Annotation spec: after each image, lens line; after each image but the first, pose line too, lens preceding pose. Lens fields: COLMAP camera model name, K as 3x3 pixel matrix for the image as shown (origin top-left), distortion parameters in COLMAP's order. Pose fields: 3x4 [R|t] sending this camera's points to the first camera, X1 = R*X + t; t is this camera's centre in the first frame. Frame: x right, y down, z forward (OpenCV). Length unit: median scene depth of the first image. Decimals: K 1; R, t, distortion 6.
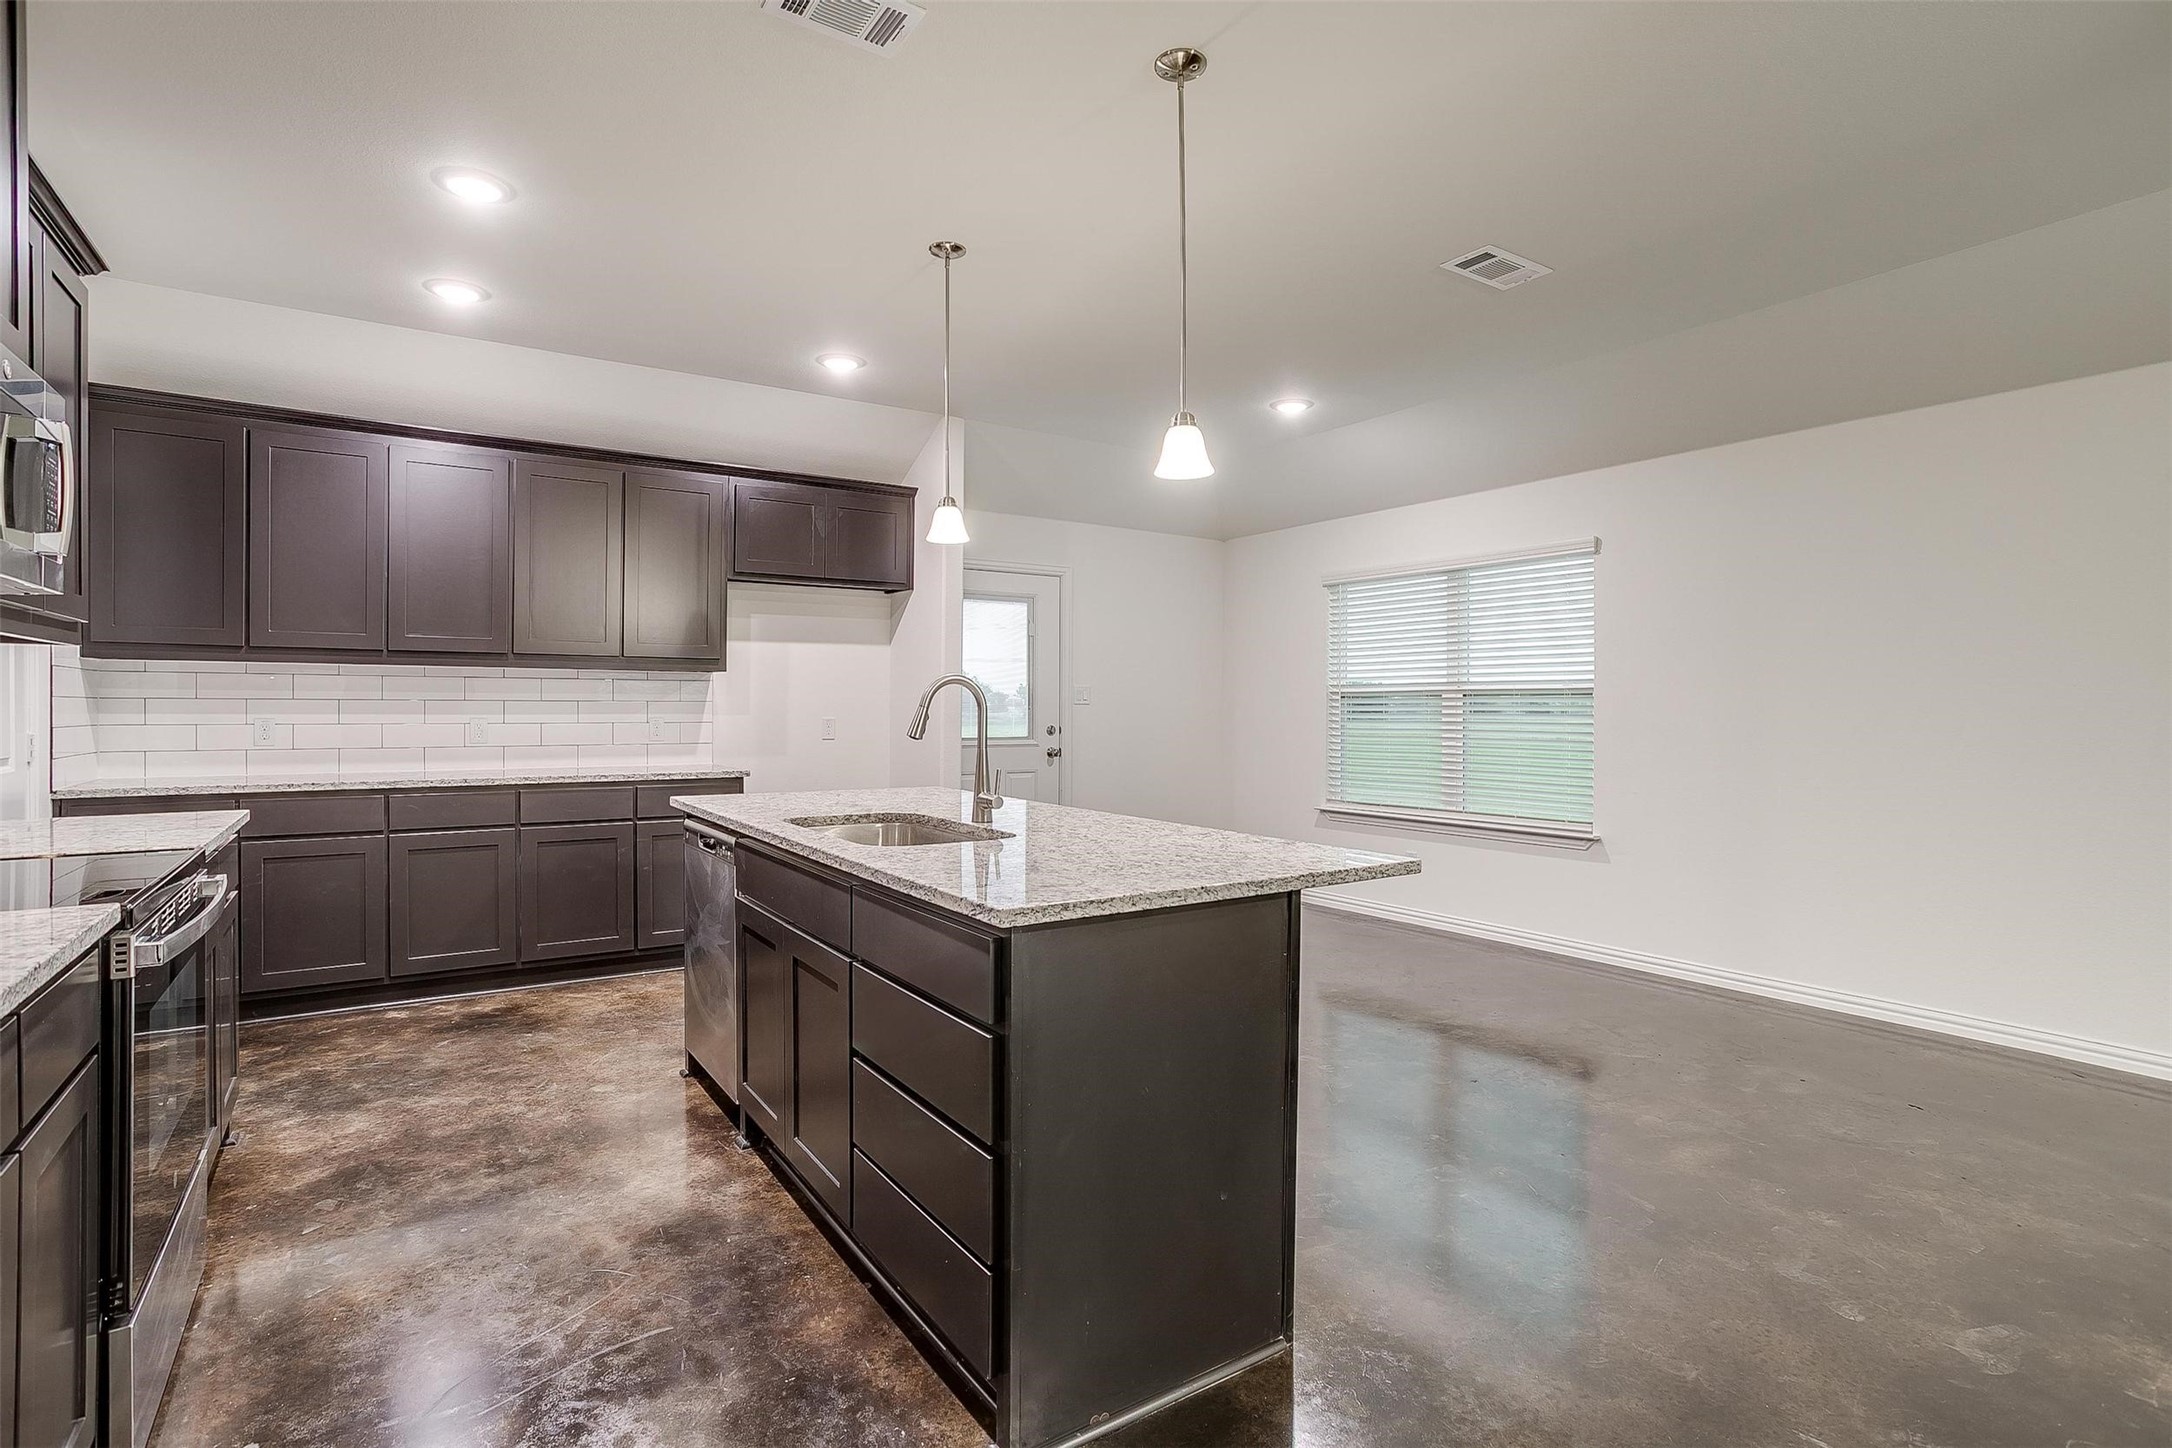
lens RADIAL K [[1050.3, 0, 1076.6], [0, 1050.3, 721.8], [0, 0, 1]] dist [-0.060422, 0.032101]
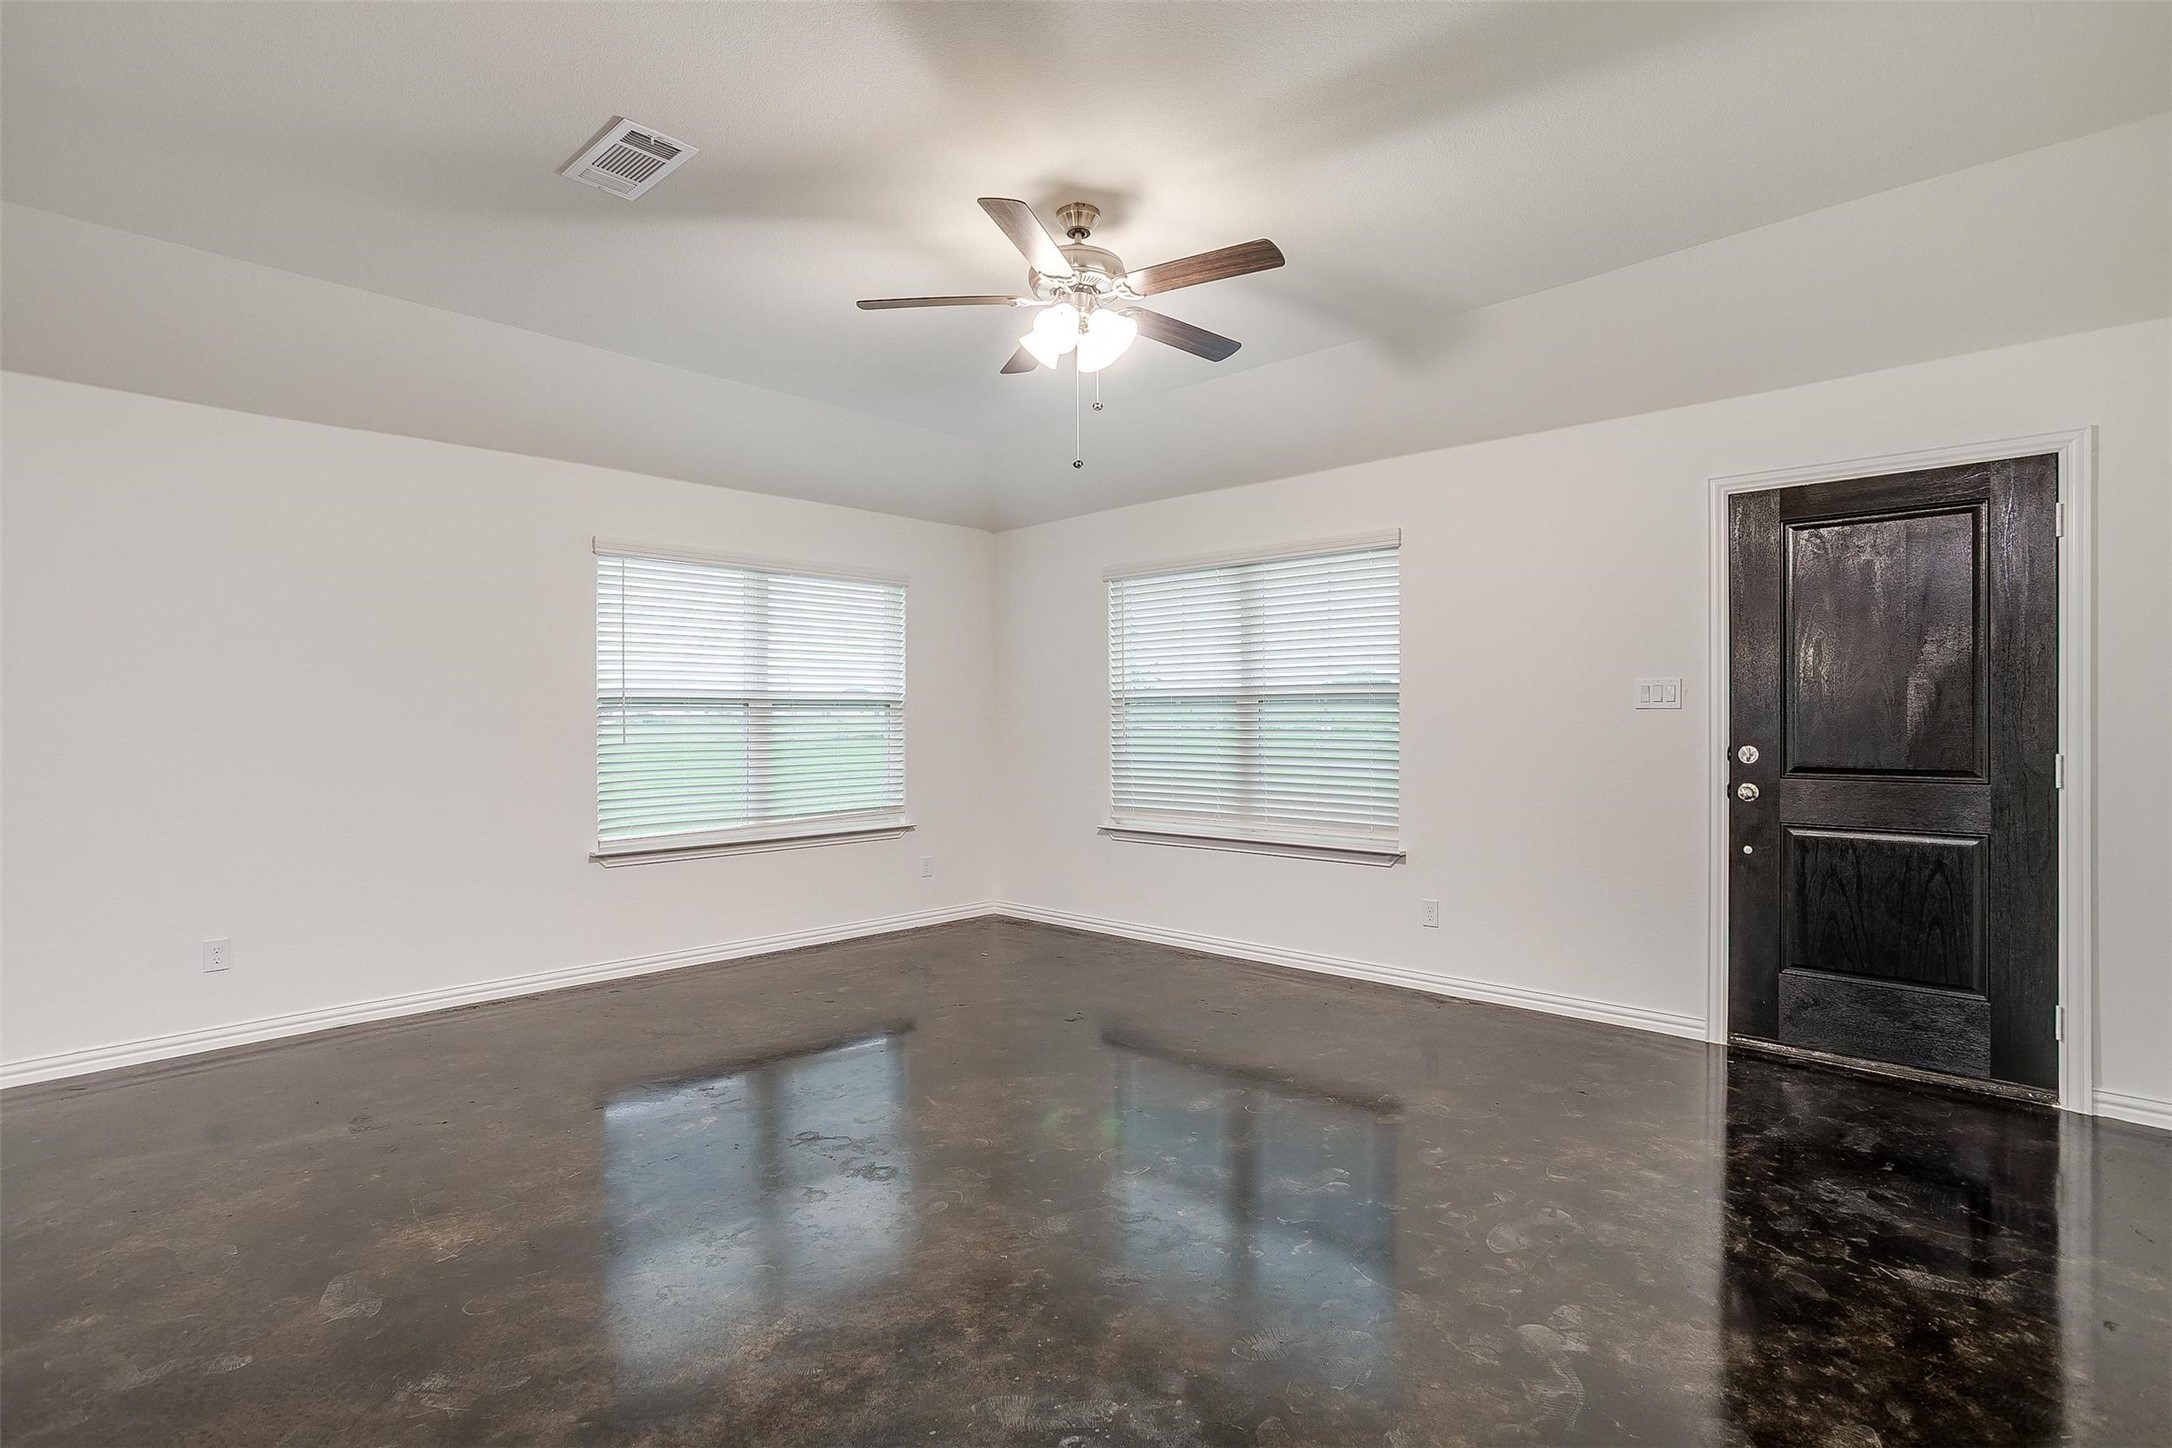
lens RADIAL K [[1055.2, 0, 1084.6], [0, 1055.2, 714.8], [0, 0, 1]] dist [-0.063227, 0.035084]
pose [[-0.228791, -0.002088, 0.973473, -0.154666], [0.016360, 0.999848, 0.005989, -0.003920], [-0.973338, 0.017297, -0.228722, 0.204640]]
